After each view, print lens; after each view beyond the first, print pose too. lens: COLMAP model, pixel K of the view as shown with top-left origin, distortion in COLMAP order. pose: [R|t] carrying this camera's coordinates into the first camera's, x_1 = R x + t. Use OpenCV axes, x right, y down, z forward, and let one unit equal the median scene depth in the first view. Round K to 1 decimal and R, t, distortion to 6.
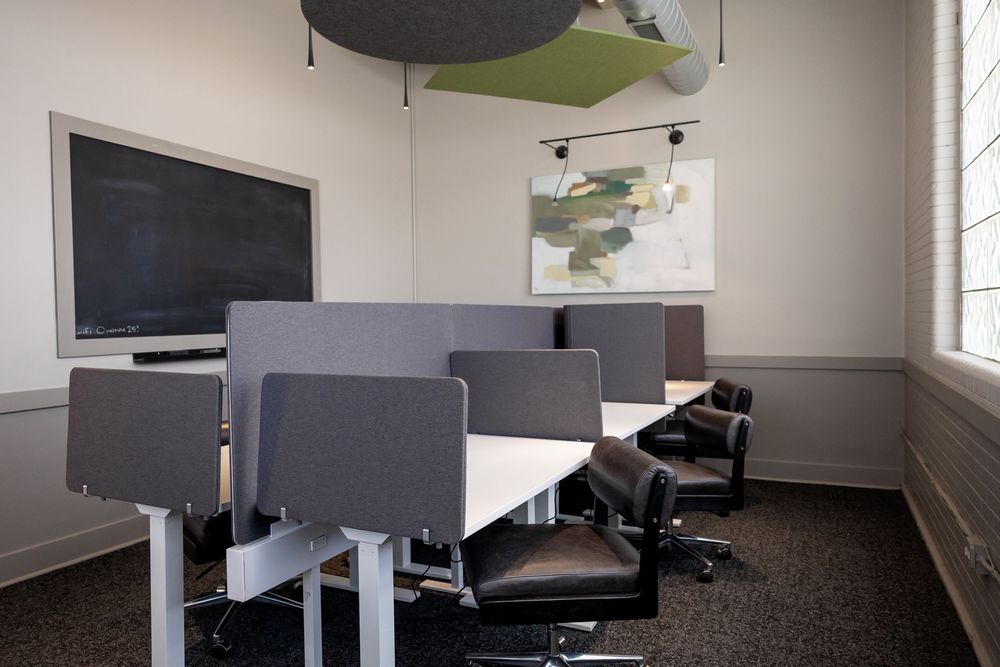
lens RADIAL K [[677.6, 0, 518.8], [0, 677.6, 332.3], [0, 0, 1]] dist [0.003980, 0.002023]
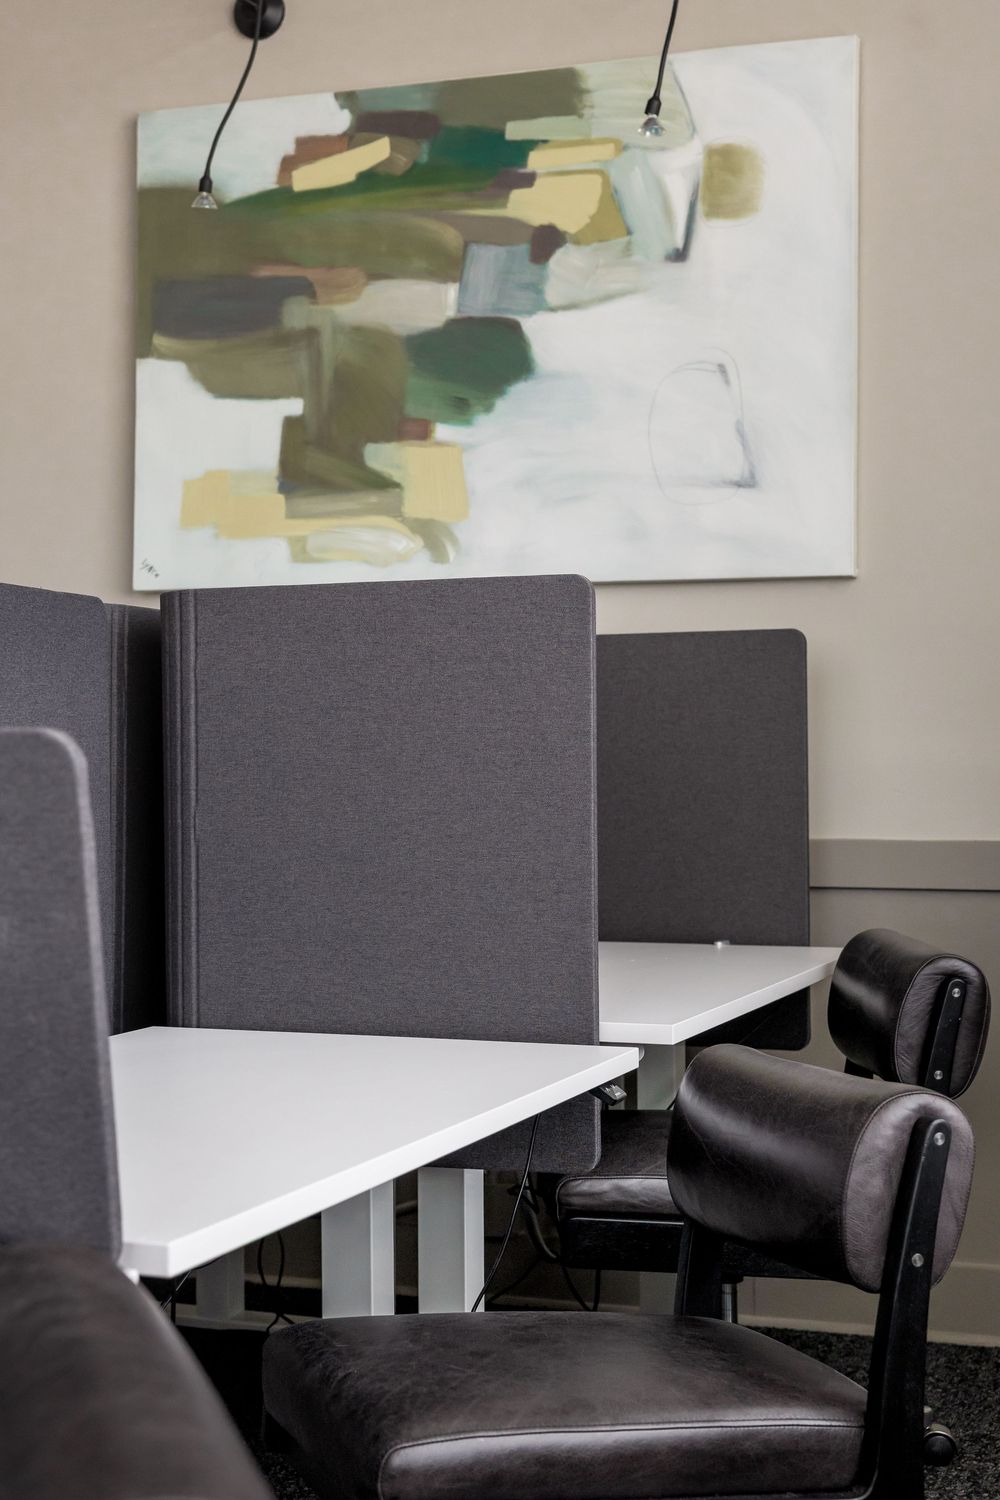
lens RADIAL K [[2380.6, 0, 493.7], [0, 2380.6, 747.6], [0, 0, 1]] dist [0.027473, 0.000000]
pose [[0.993960, 0.010844, 0.109202, 0.063668], [-0.008922, 0.999797, -0.018076, 0.016305], [-0.109376, 0.016992, 0.993855, 0.155114]]
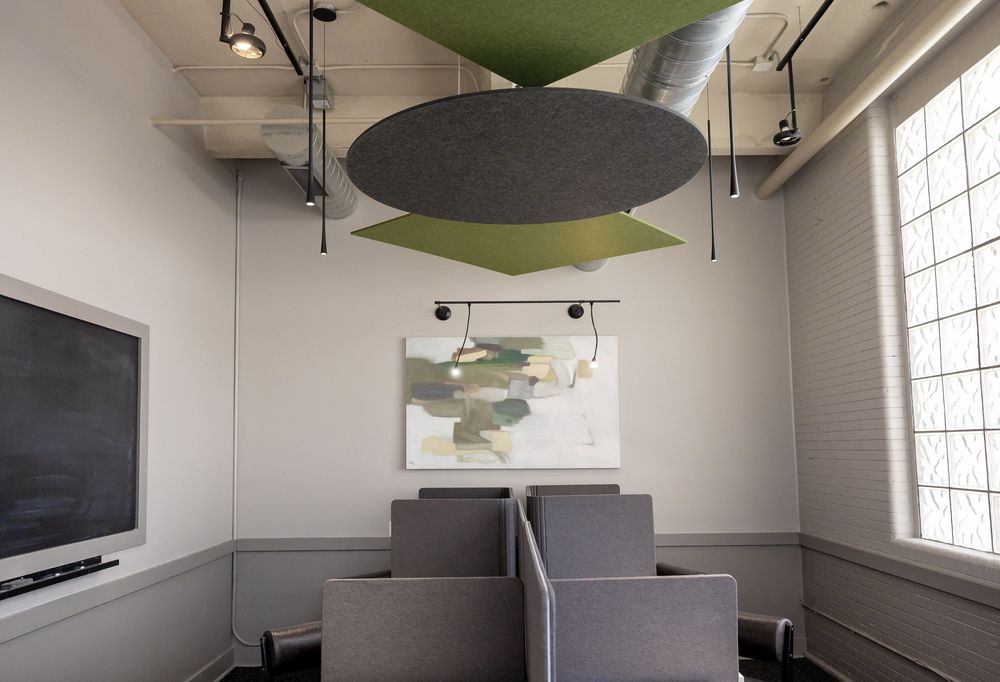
lens RADIAL K [[690.9, 0, 523.9], [0, 690.9, 398.3], [0, 0, 1]] dist [0.009217, -0.002144]
pose [[0.895207, 0.026755, 0.444847, -0.278111], [0.021130, 0.994525, -0.102337, -0.060648], [-0.445150, 0.101012, 0.889741, 0.152081]]
